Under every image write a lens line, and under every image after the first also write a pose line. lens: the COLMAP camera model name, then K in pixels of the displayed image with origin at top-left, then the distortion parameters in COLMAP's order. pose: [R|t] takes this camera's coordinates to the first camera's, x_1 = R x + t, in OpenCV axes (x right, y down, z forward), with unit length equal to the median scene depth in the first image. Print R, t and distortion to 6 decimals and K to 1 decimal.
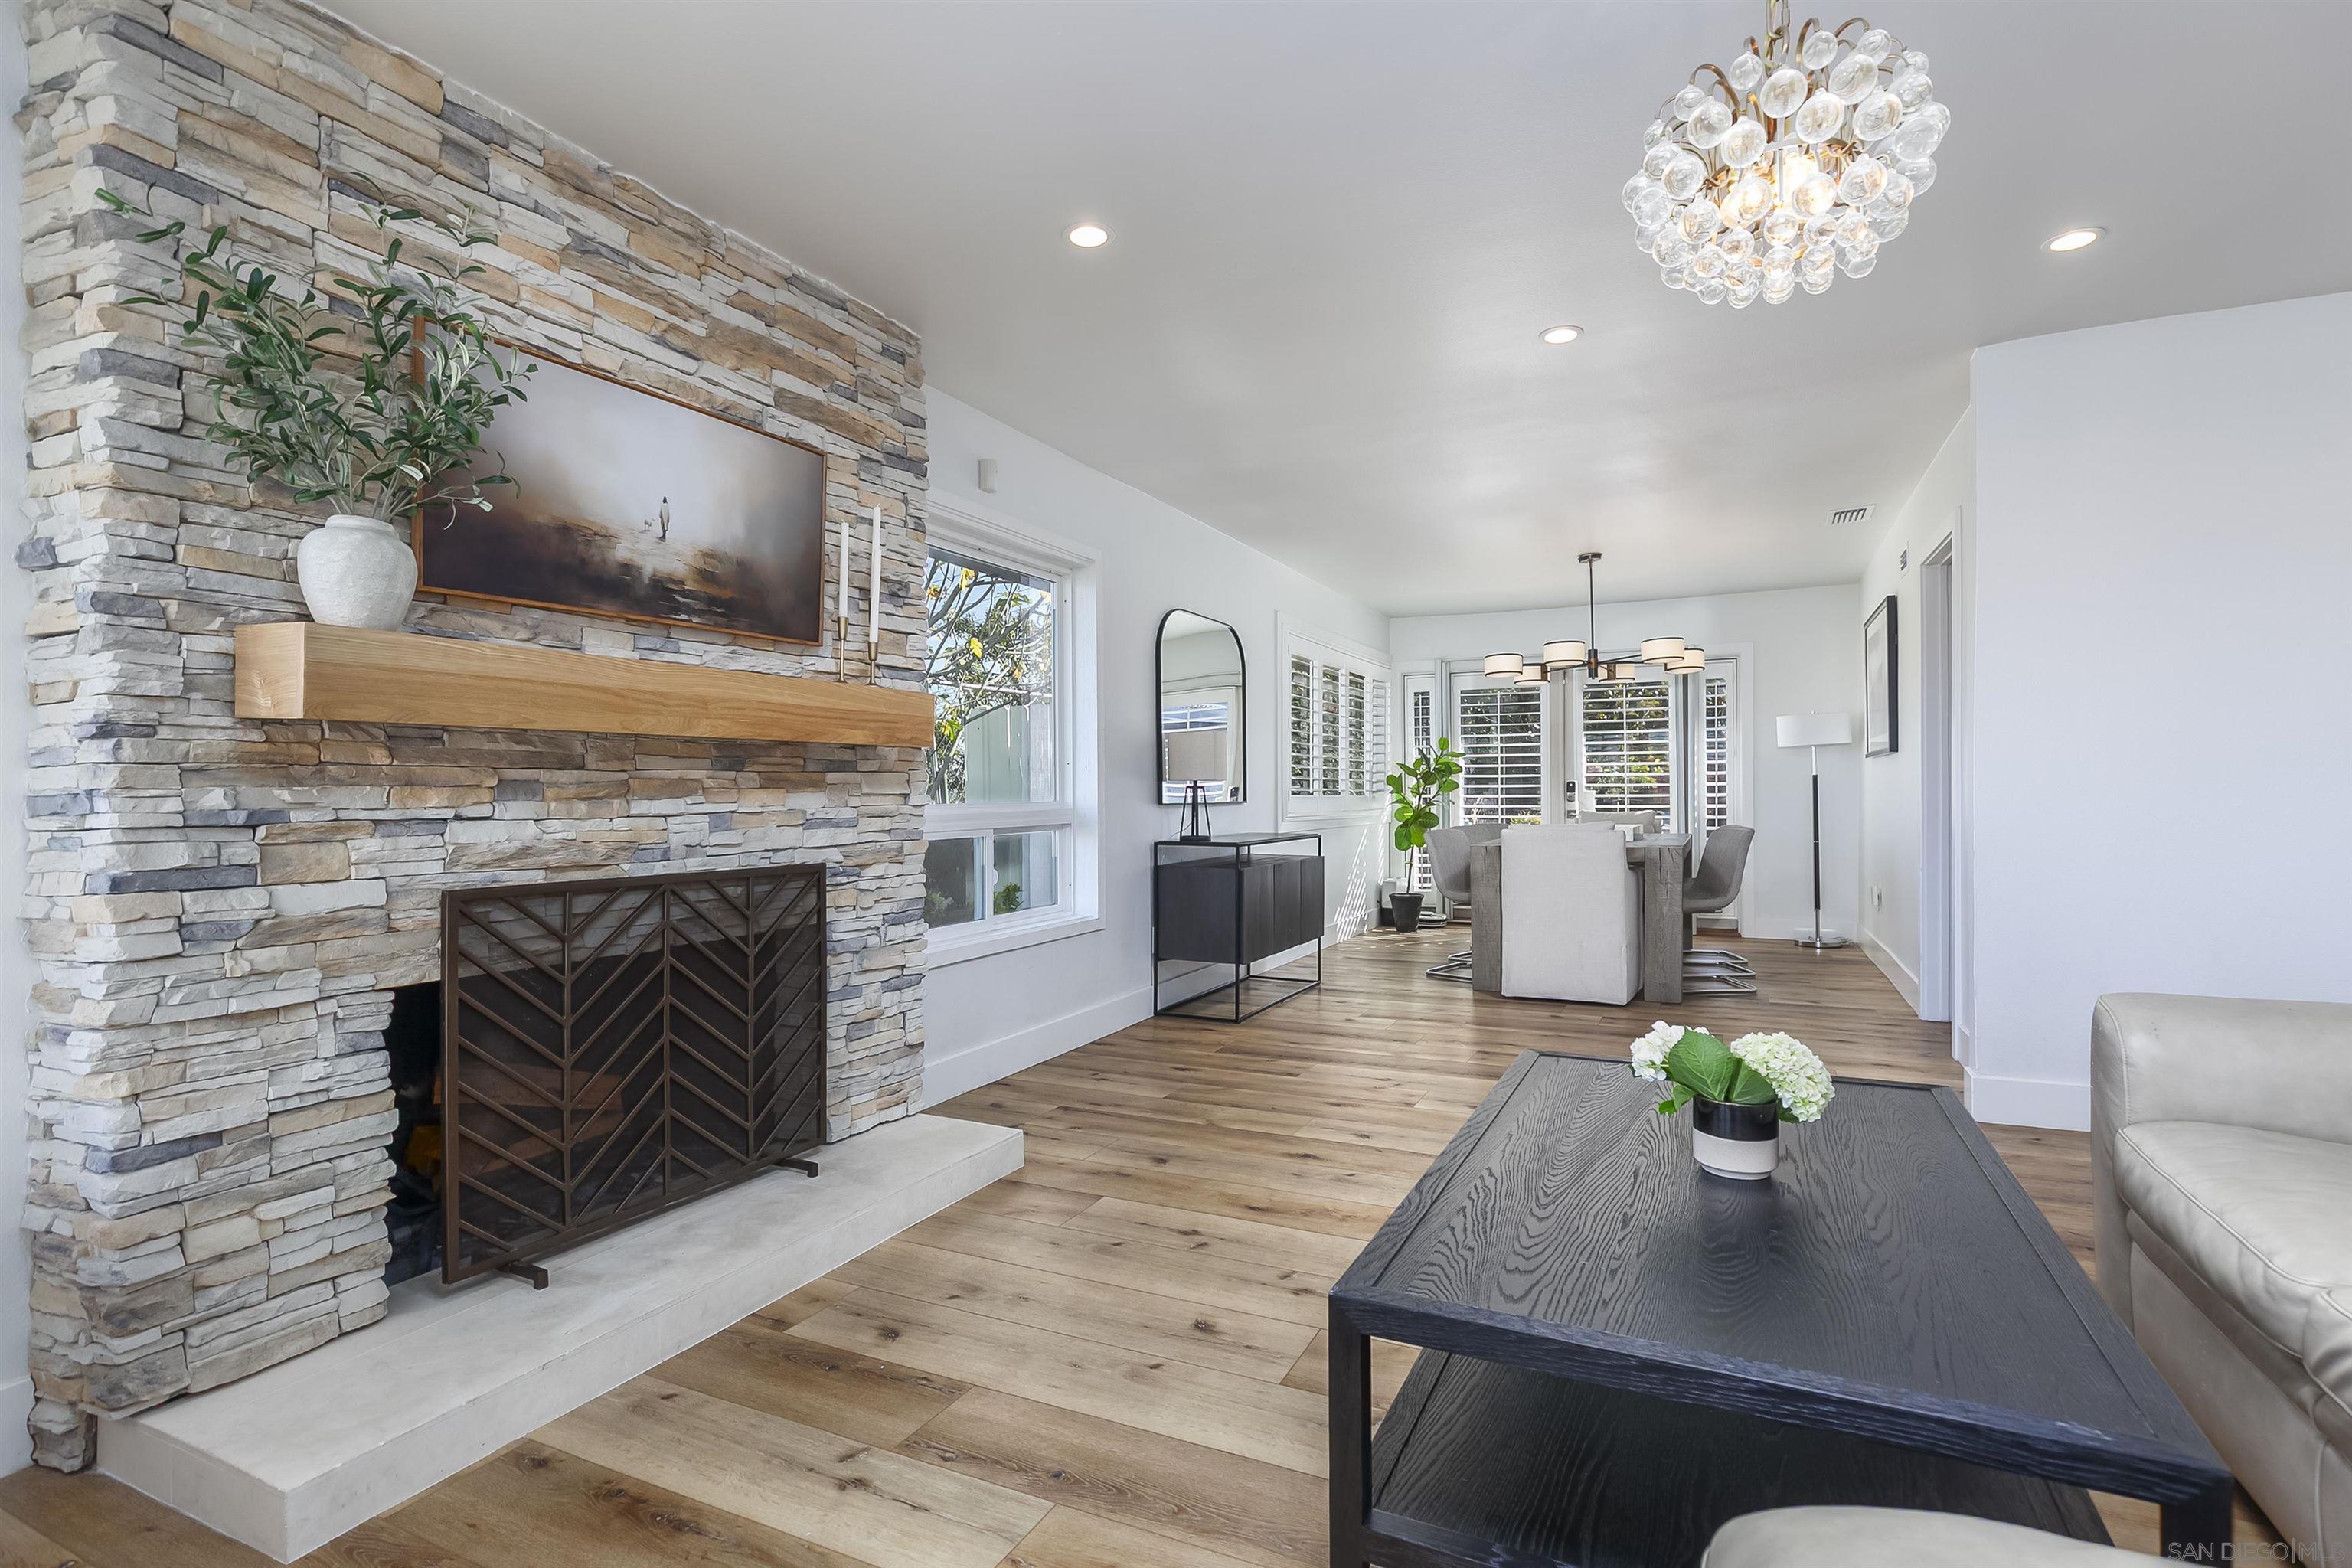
lens RADIAL K [[1115.1, 0, 1172.8], [0, 1115.1, 799.4], [0, 0, 1]] dist [0.004684, -0.000429]
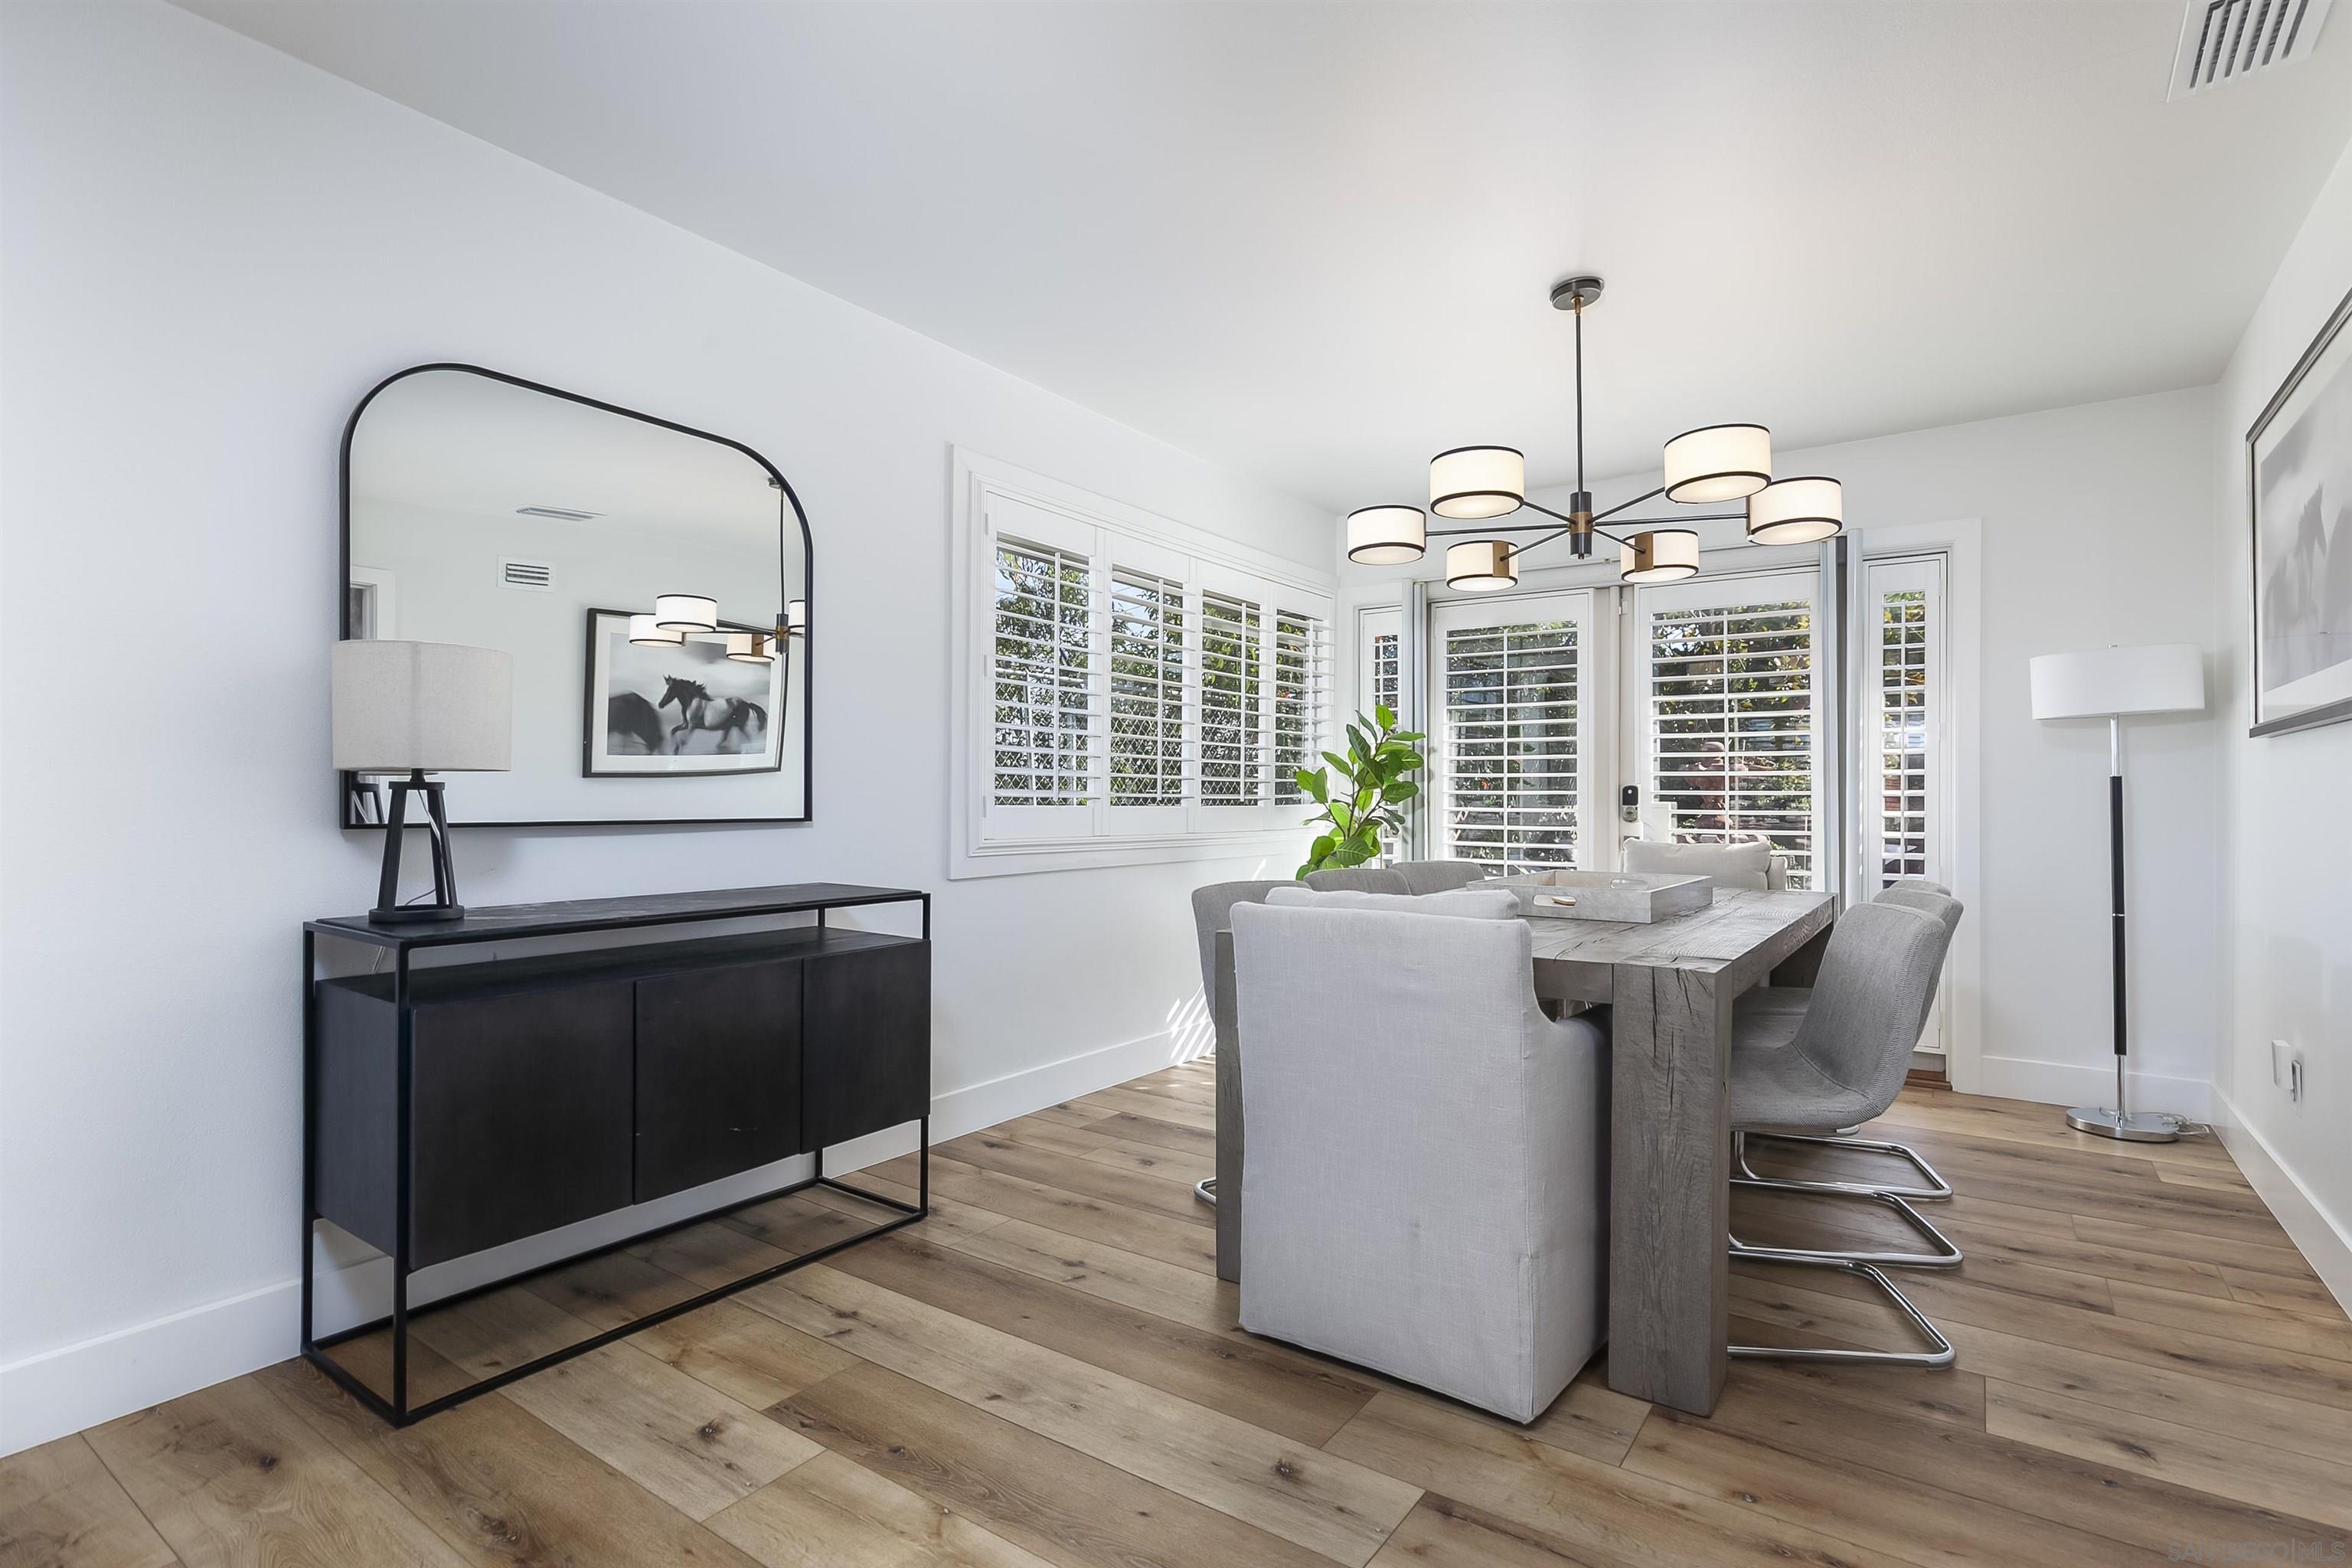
lens RADIAL K [[1115.1, 0, 1193.7], [0, 1115.1, 795.4], [0, 0, 1]] dist [0.004684, -0.000429]
pose [[0.988431, 0.011506, -0.151236, 0.233967], [-0.012548, 0.999904, -0.005935, -0.005314], [0.151153, 0.007764, 0.988480, 0.425348]]
